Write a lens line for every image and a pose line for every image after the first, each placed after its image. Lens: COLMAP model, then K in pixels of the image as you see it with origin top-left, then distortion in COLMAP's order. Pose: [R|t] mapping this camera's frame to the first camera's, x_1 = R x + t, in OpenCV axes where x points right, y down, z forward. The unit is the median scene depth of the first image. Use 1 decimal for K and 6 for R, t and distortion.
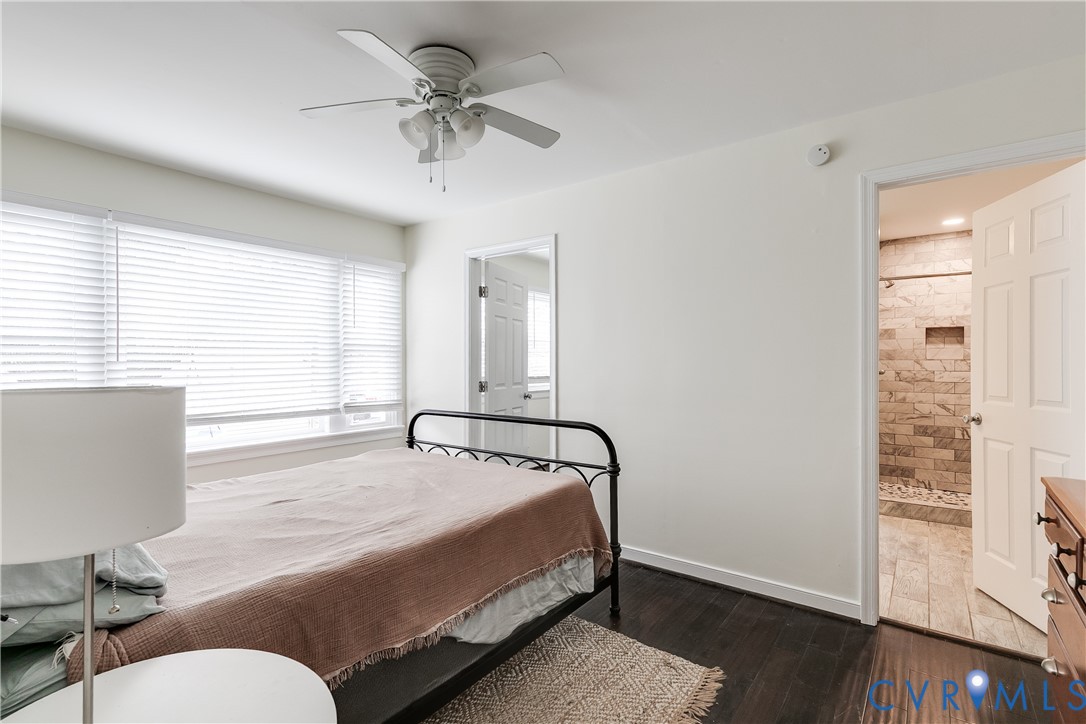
lens RADIAL K [[483.4, 0, 559.4], [0, 483.4, 365.1], [0, 0, 1]] dist [0.002489, -0.002287]
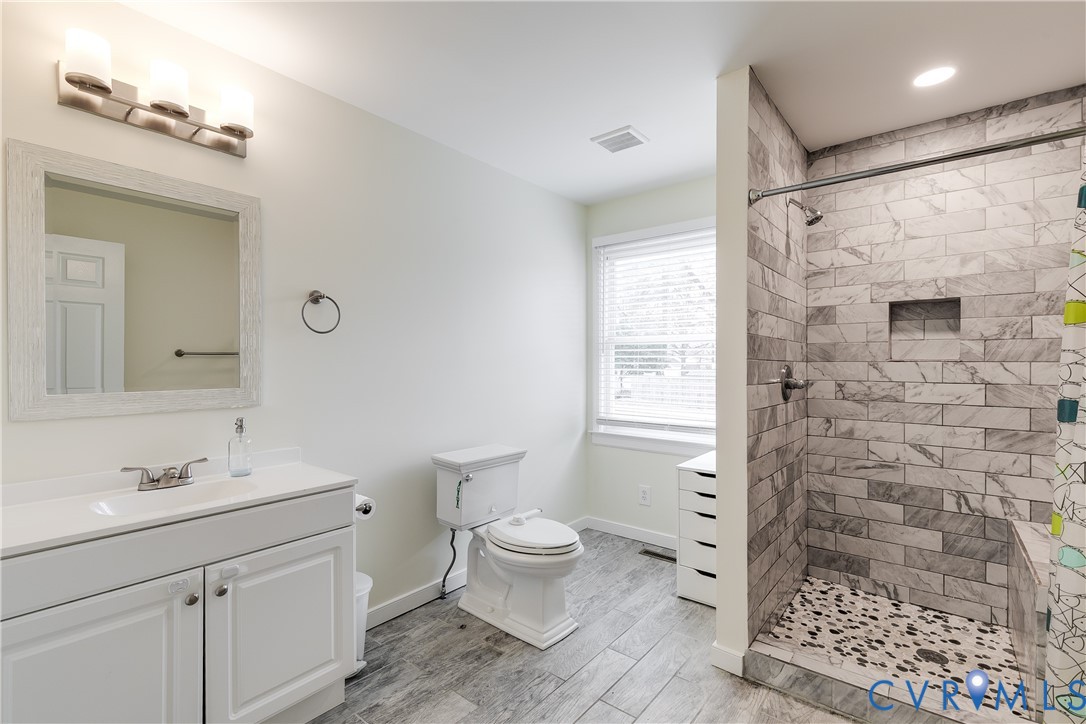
lens RADIAL K [[483.4, 0, 542.9], [0, 483.4, 365.4], [0, 0, 1]] dist [0.002489, -0.002287]
pose [[0.999188, 0.001307, -0.040259, 0.391336], [-0.001384, 0.999997, -0.001902, -0.004913], [0.040256, 0.001956, 0.999187, 0.442376]]
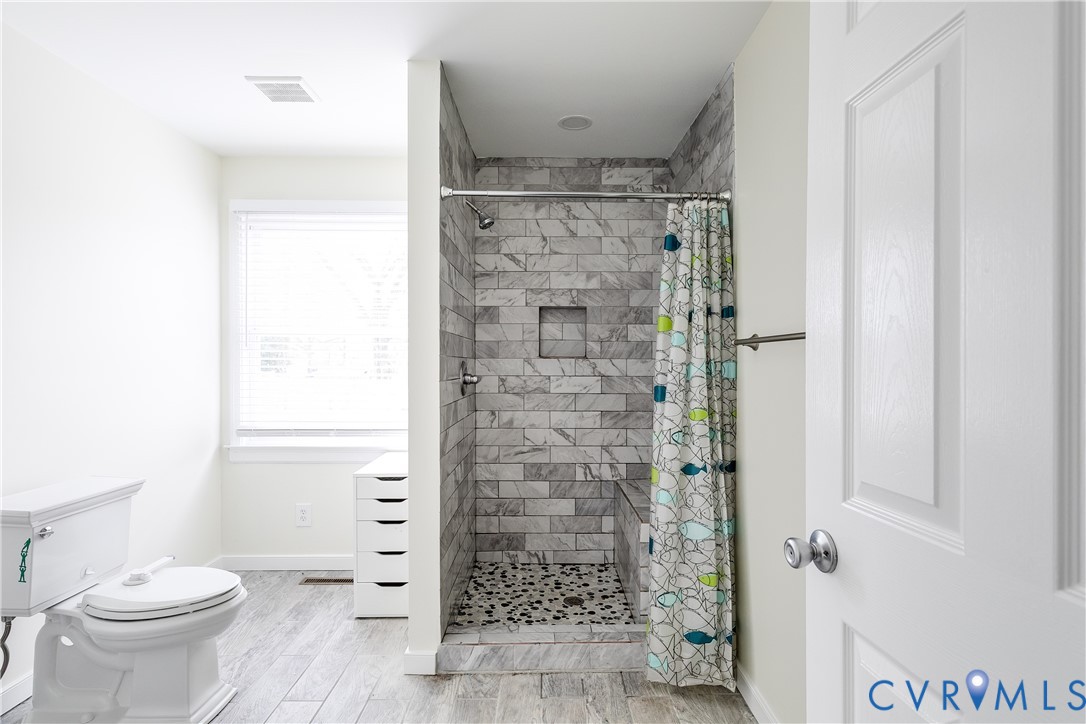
lens RADIAL K [[541.9, 0, 547.2], [0, 541.9, 364.7], [0, 0, 1]] dist [-0.014149, 0.001151]
pose [[0.792628, -0.002309, 0.609702, 0.340887], [0.000771, 0.999996, 0.002784, -0.004337], [-0.609706, -0.001736, 0.792626, 0.441511]]
